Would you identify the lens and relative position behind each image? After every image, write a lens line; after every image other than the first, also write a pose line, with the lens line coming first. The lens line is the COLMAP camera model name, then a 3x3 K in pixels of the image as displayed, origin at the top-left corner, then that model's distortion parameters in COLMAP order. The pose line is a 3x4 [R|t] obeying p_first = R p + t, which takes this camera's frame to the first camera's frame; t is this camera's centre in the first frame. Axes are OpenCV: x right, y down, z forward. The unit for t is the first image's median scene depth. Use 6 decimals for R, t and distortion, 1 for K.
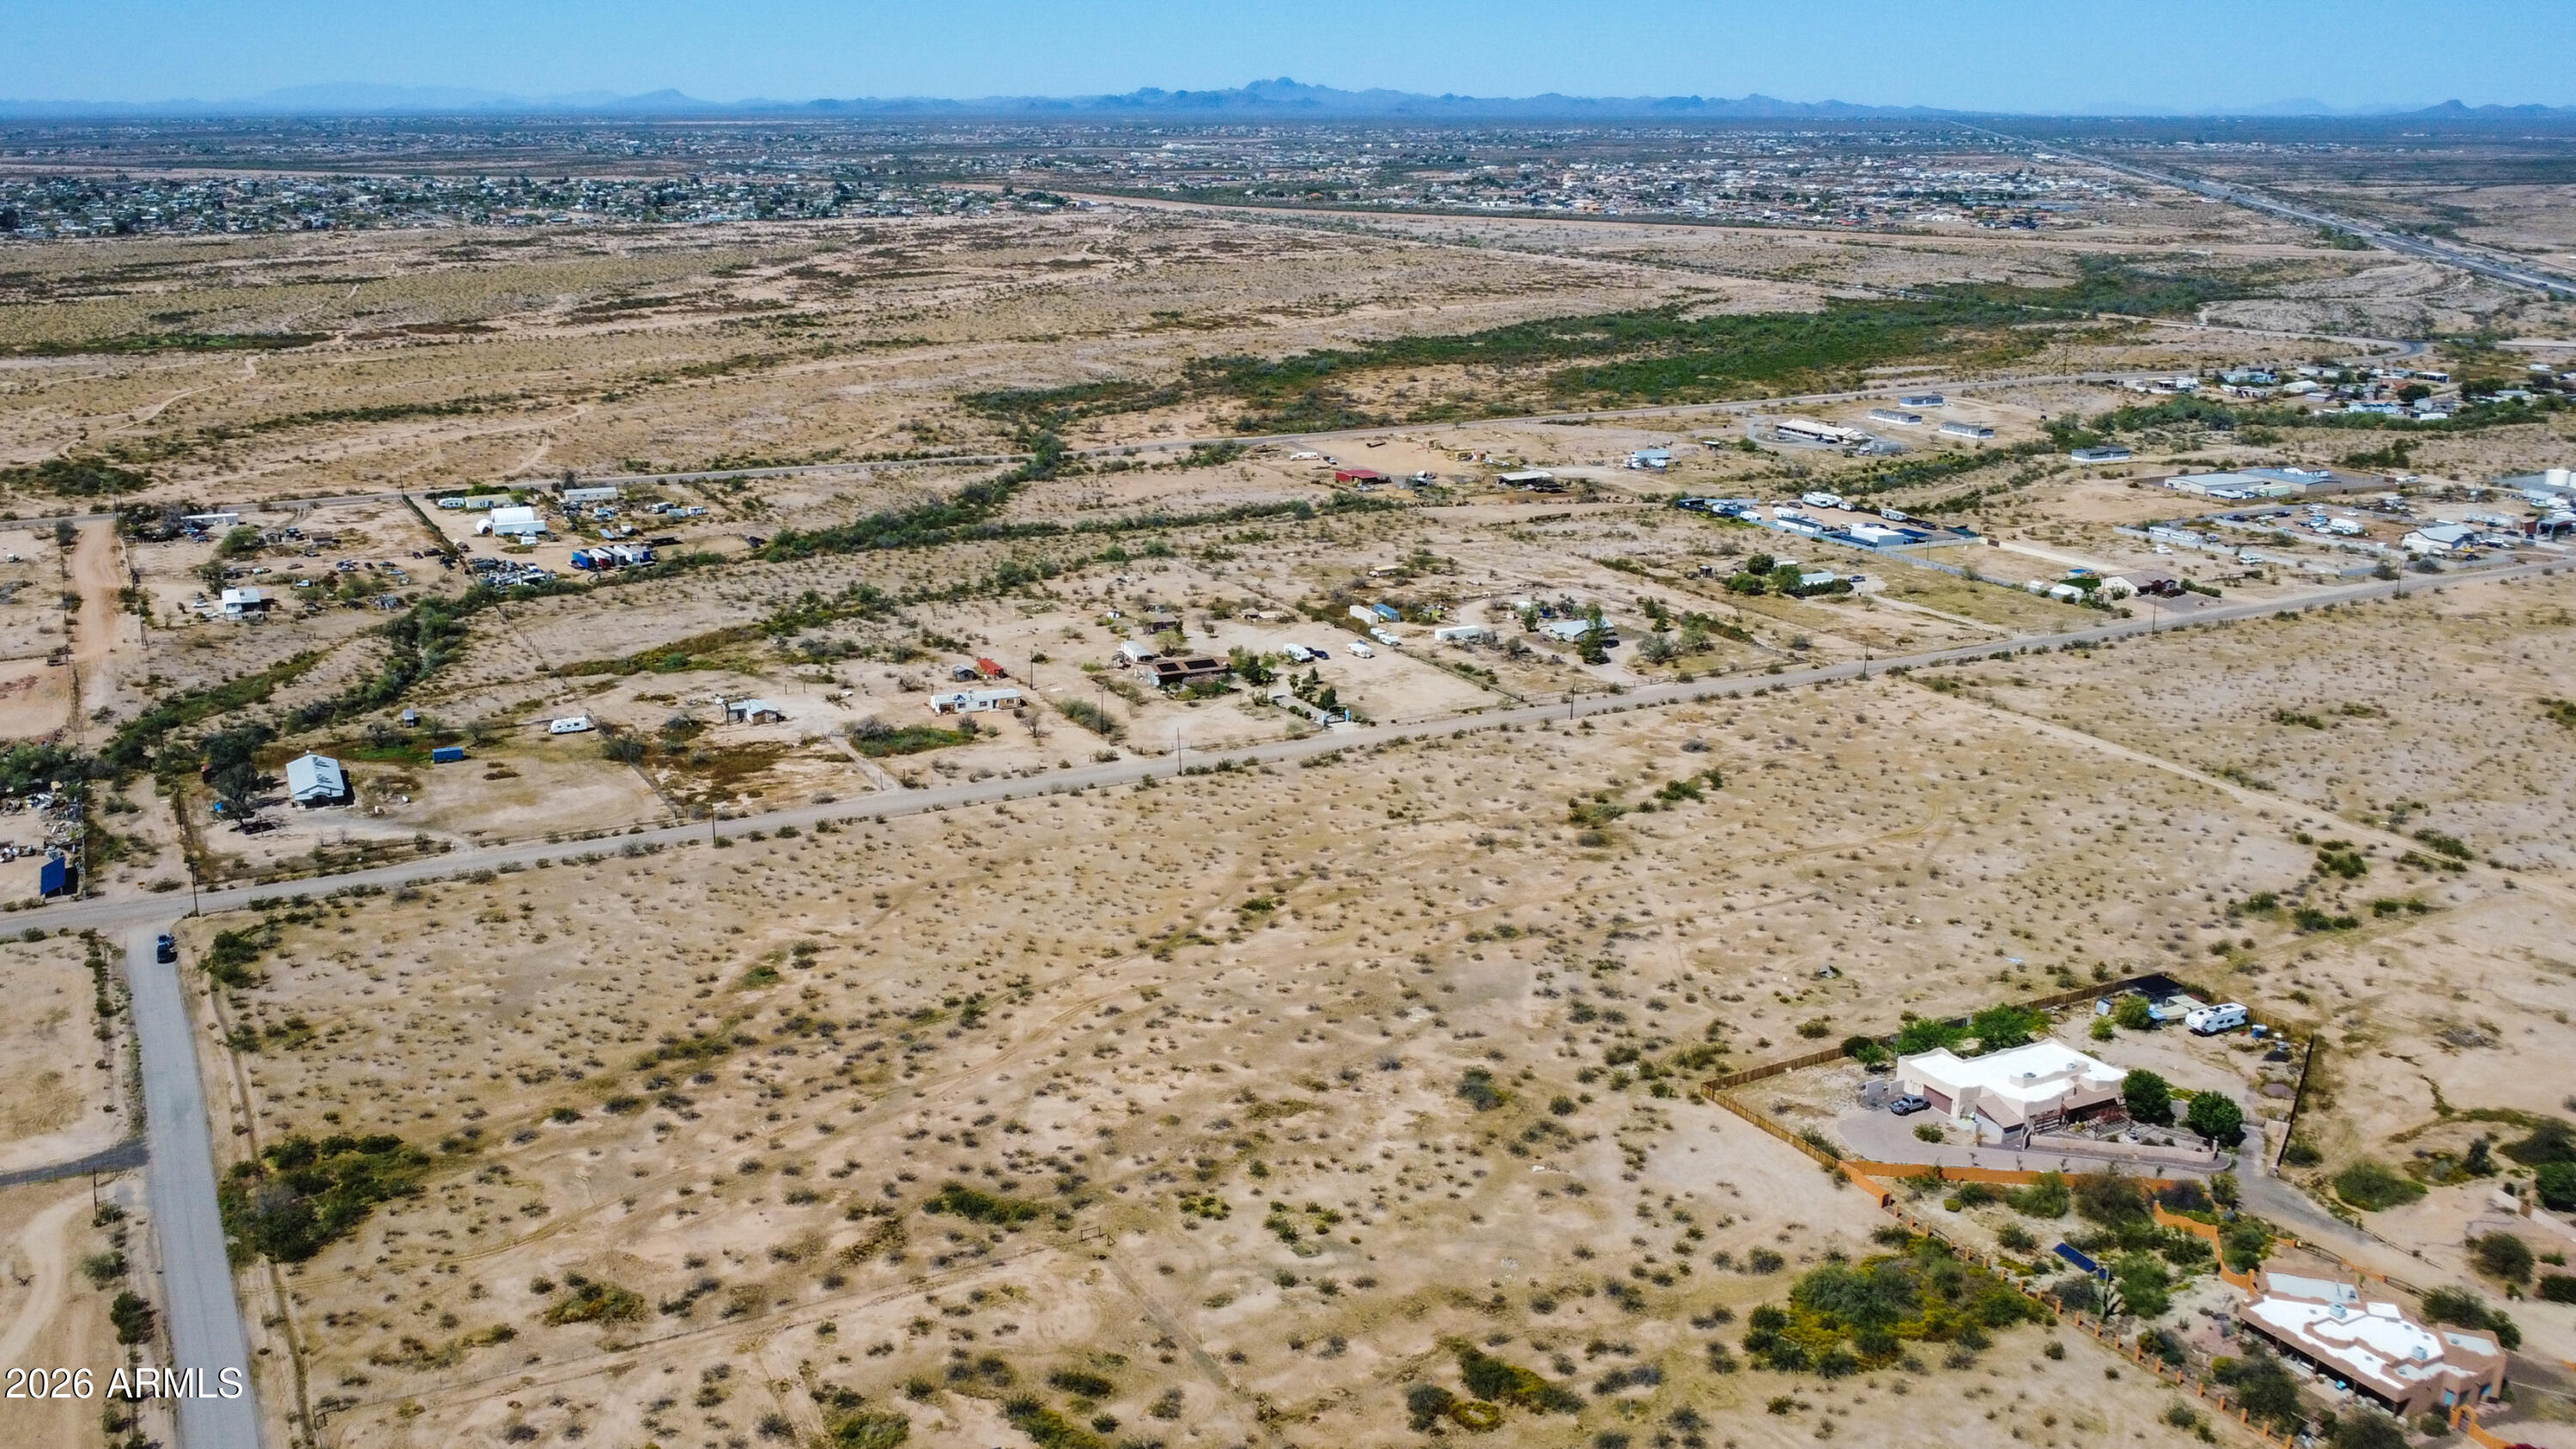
lens RADIAL K [[2247.1, 0, 1123.8], [0, 2247.1, 674.3], [0, 0, 1]] dist [-0.014617, -0.037866]
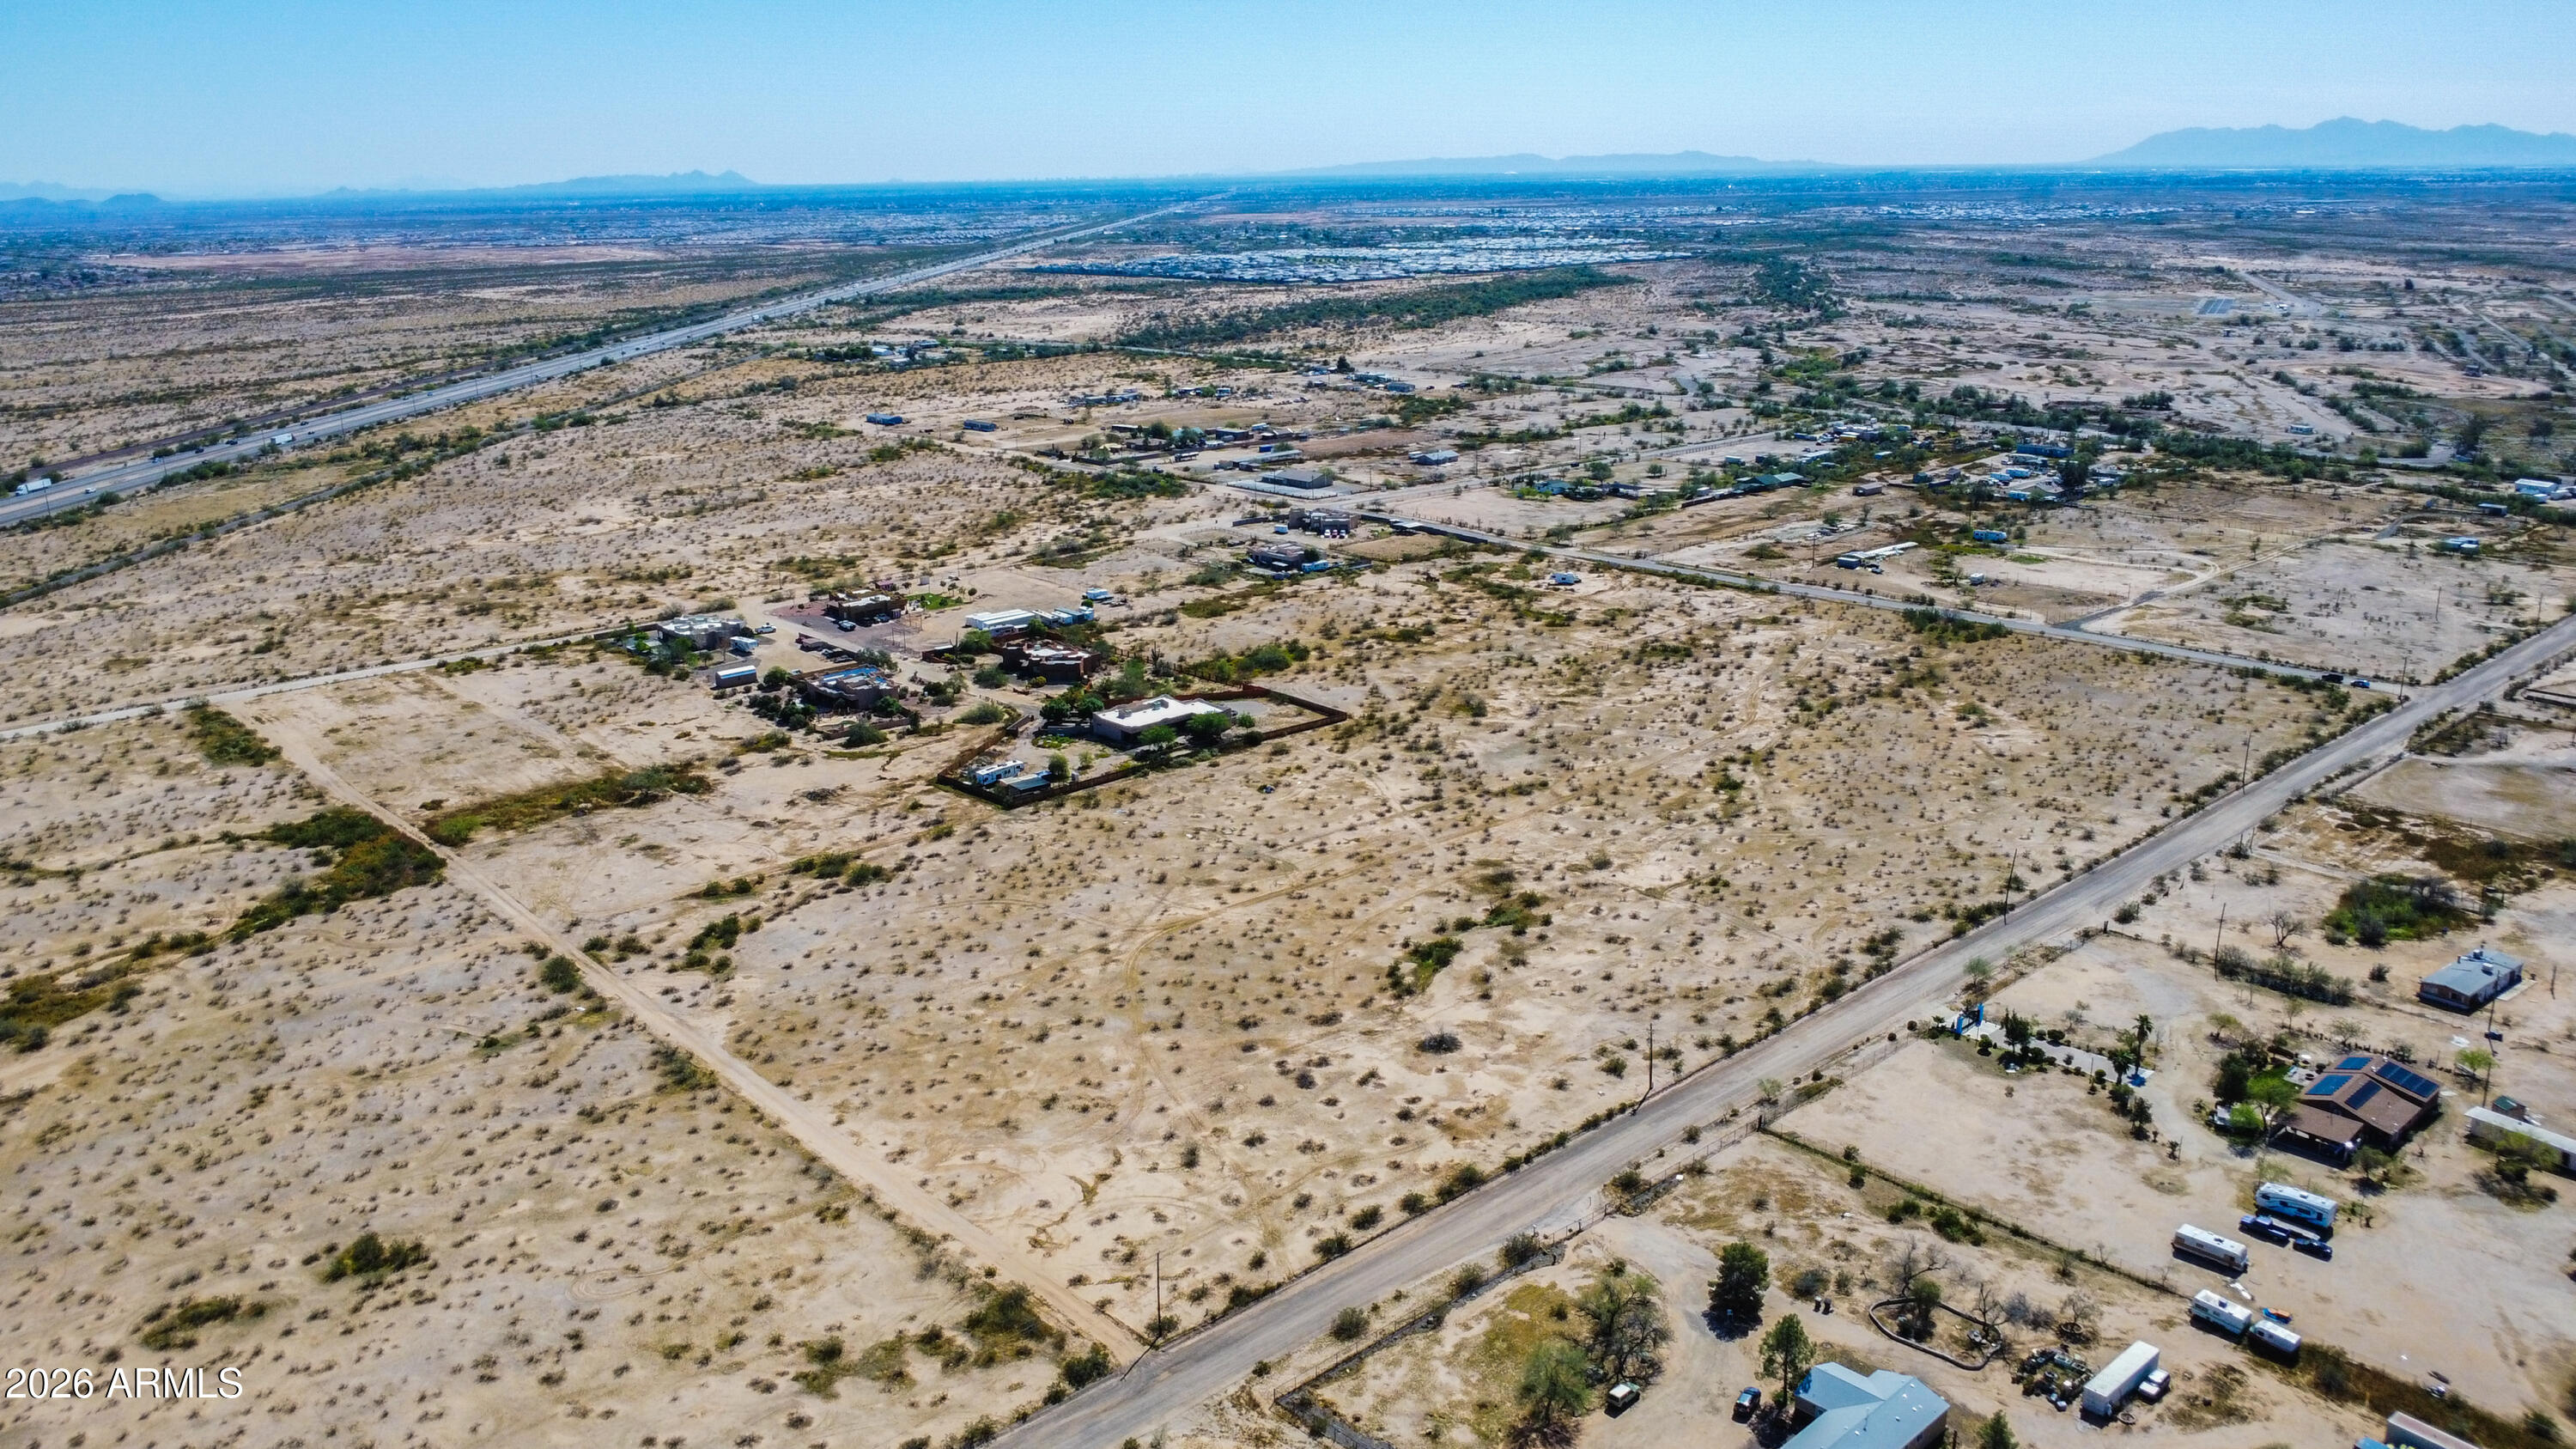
lens RADIAL K [[1882.9, 0, 1313.1], [0, 1882.9, 715.6], [0, 0, 1]] dist [-0.028524, -0.012786]
pose [[-0.955584, 0.095206, -0.278916, 0.470127], [-0.059446, 0.864668, 0.498814, -0.355831], [0.288660, 0.493240, -0.820603, 1.500849]]
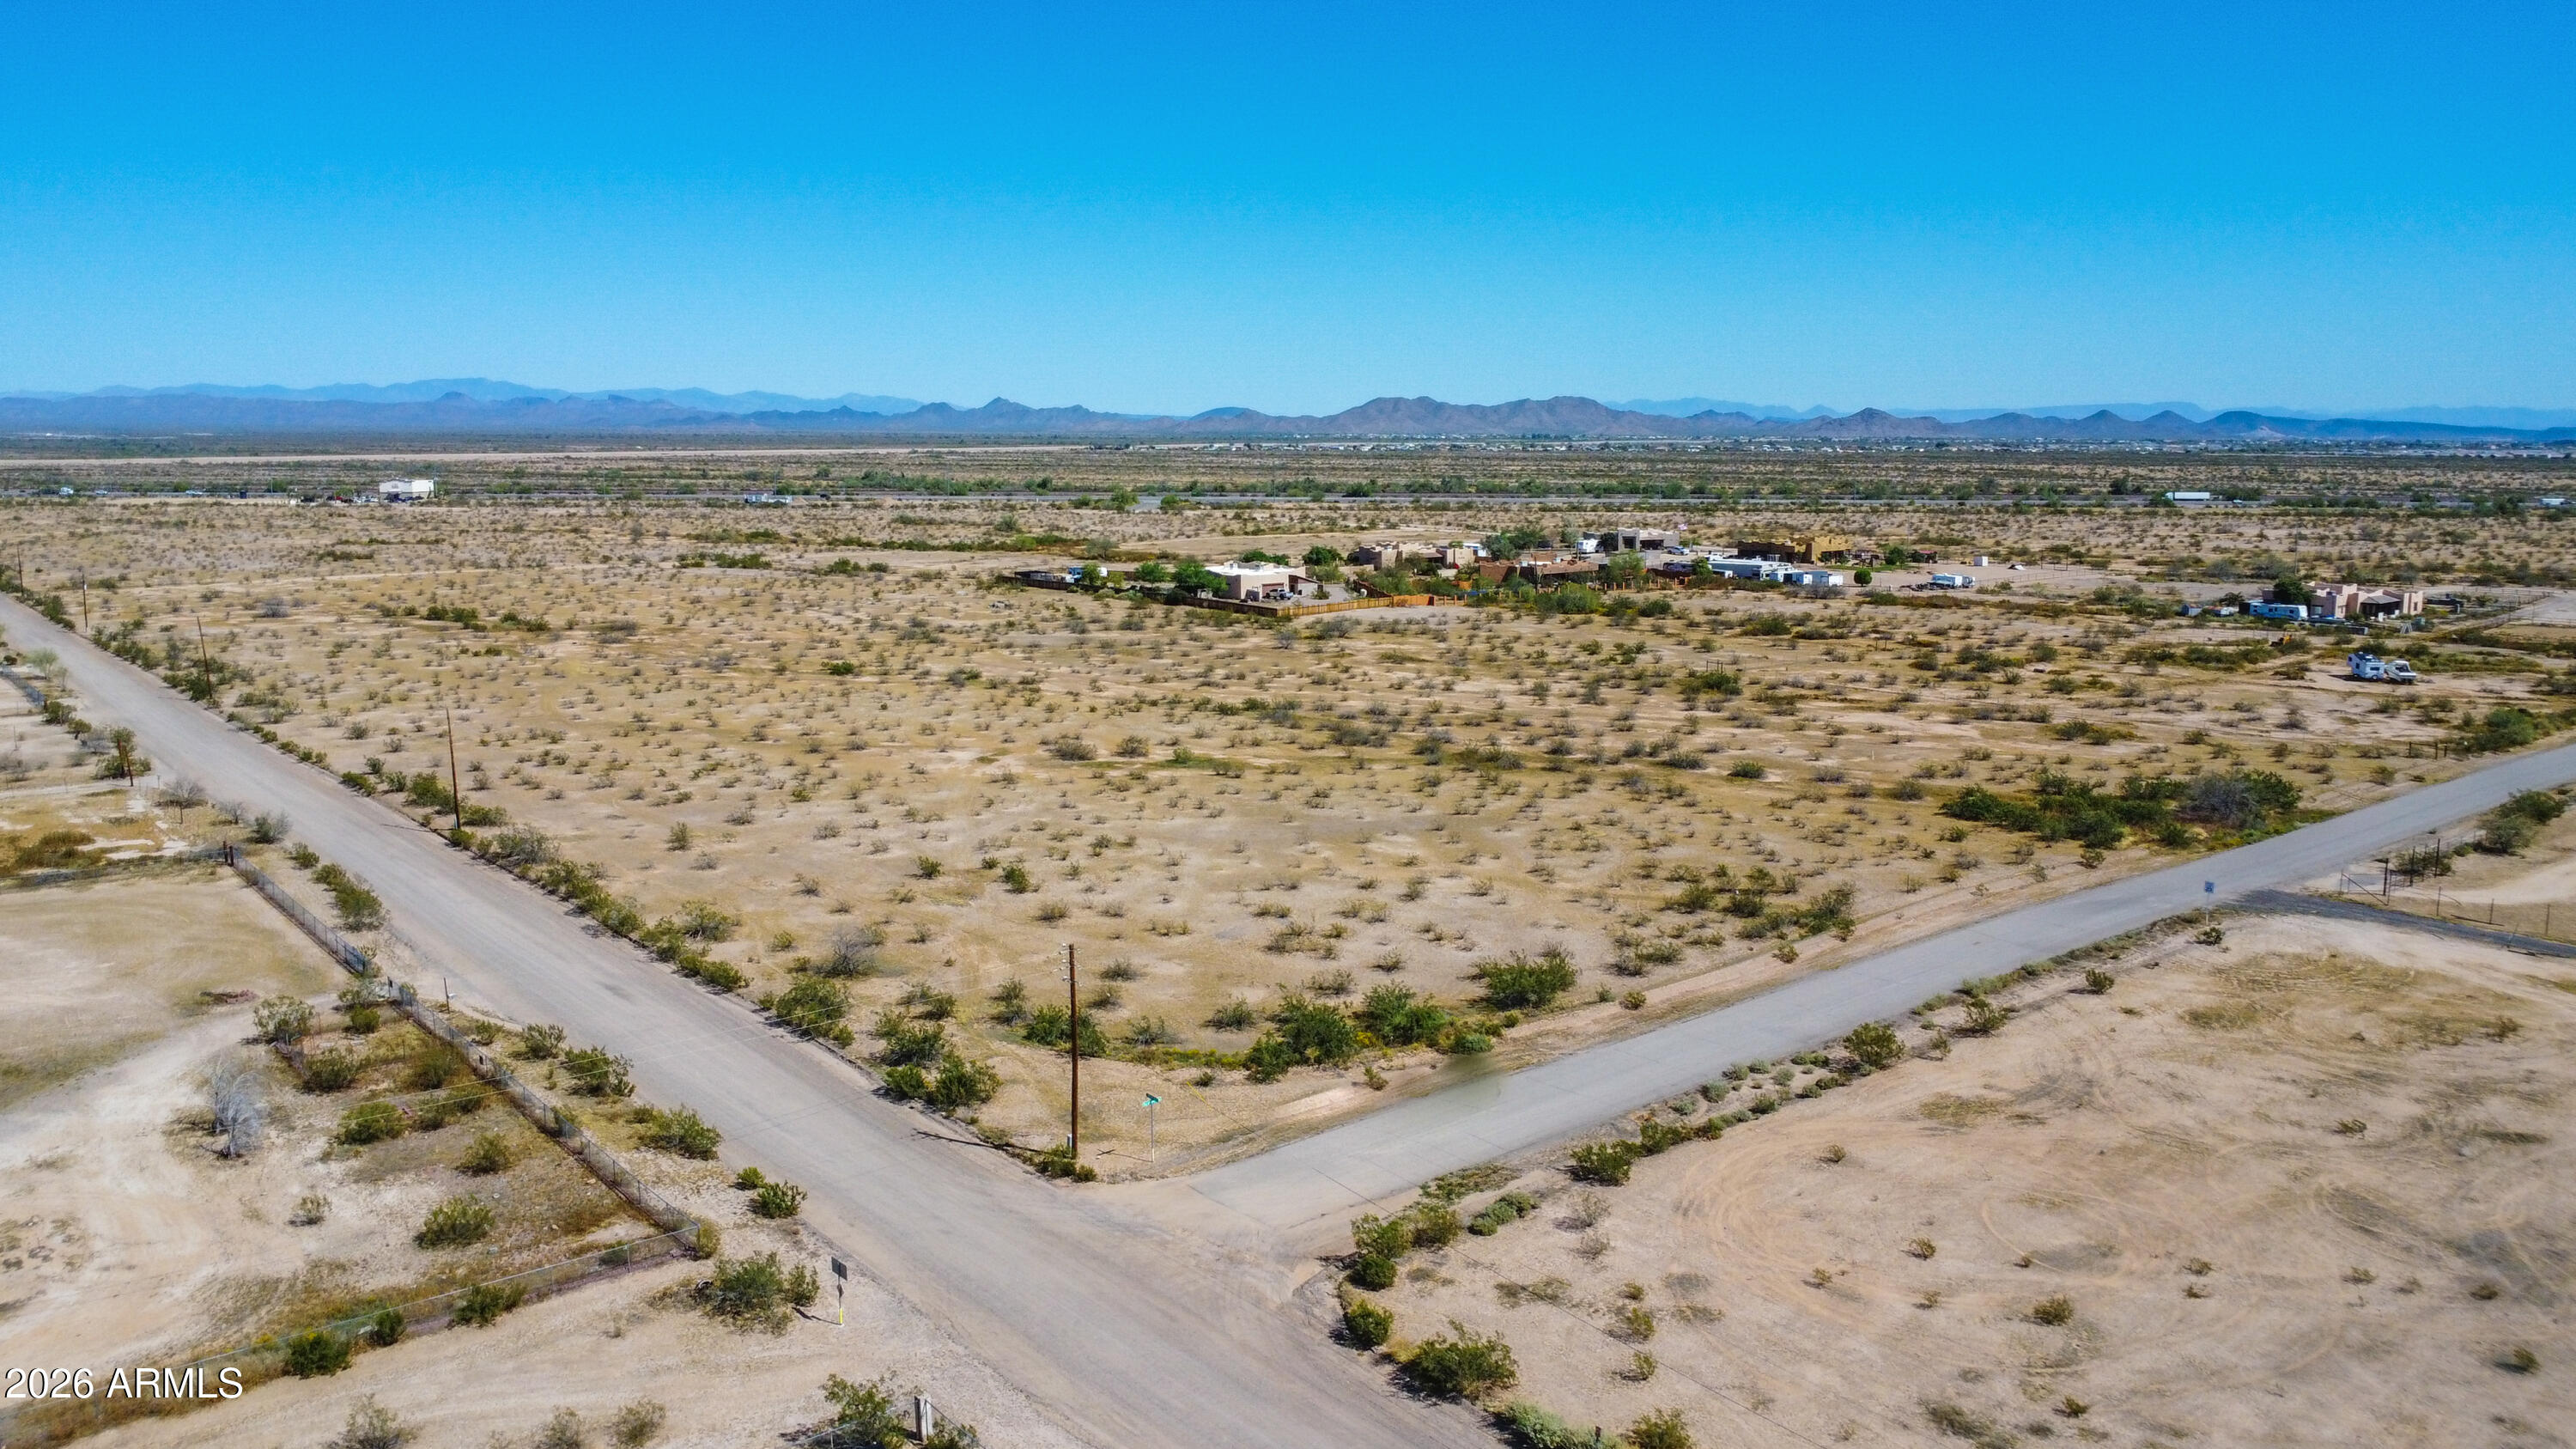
lens RADIAL K [[1921.7, 0, 1319.0], [0, 1921.7, 719.0], [0, 0, 1]] dist [-0.027843, -0.016245]
pose [[-0.262890, -0.145128, 0.953848, -0.536874], [0.242762, 0.946867, 0.210974, 0.016354], [-0.933786, 0.287021, -0.213690, 0.860529]]
